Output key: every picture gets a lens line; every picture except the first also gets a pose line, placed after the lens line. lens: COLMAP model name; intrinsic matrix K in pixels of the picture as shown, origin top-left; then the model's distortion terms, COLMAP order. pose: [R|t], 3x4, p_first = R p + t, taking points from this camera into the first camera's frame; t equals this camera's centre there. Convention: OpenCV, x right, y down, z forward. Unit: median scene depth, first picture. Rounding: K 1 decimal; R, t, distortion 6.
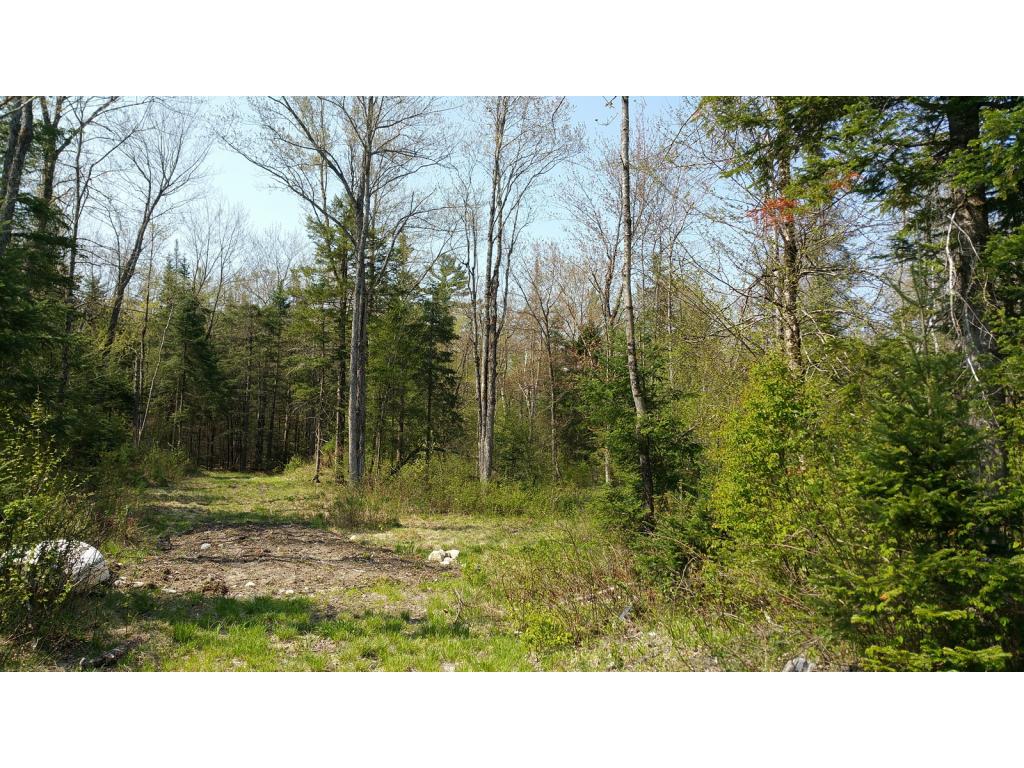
lens RADIAL K [[919.3, 0, 502.5], [0, 919.3, 380.7], [0, 0, 1]] dist [0.123618, -0.000051]
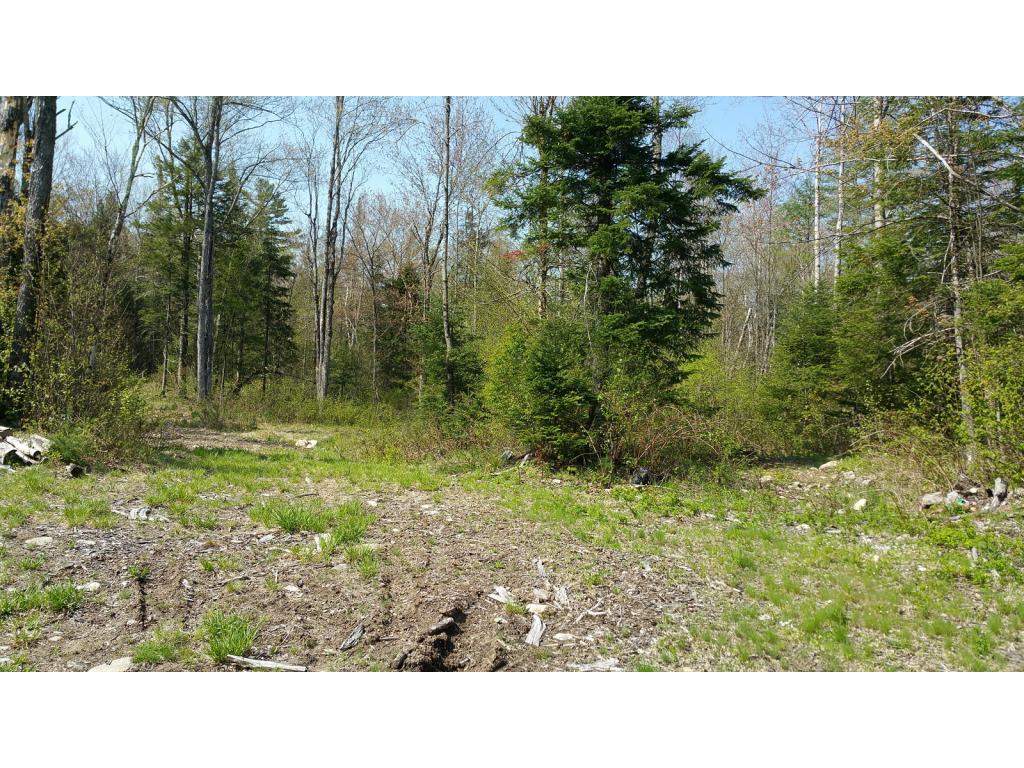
lens RADIAL K [[919.3, 0, 502.5], [0, 919.3, 380.7], [0, 0, 1]] dist [0.123618, -0.000051]
pose [[0.978518, 0.033119, 0.203483, -0.030997], [-0.047679, 0.996608, 0.067071, -0.007350], [-0.200572, -0.075332, 0.976778, -0.216867]]
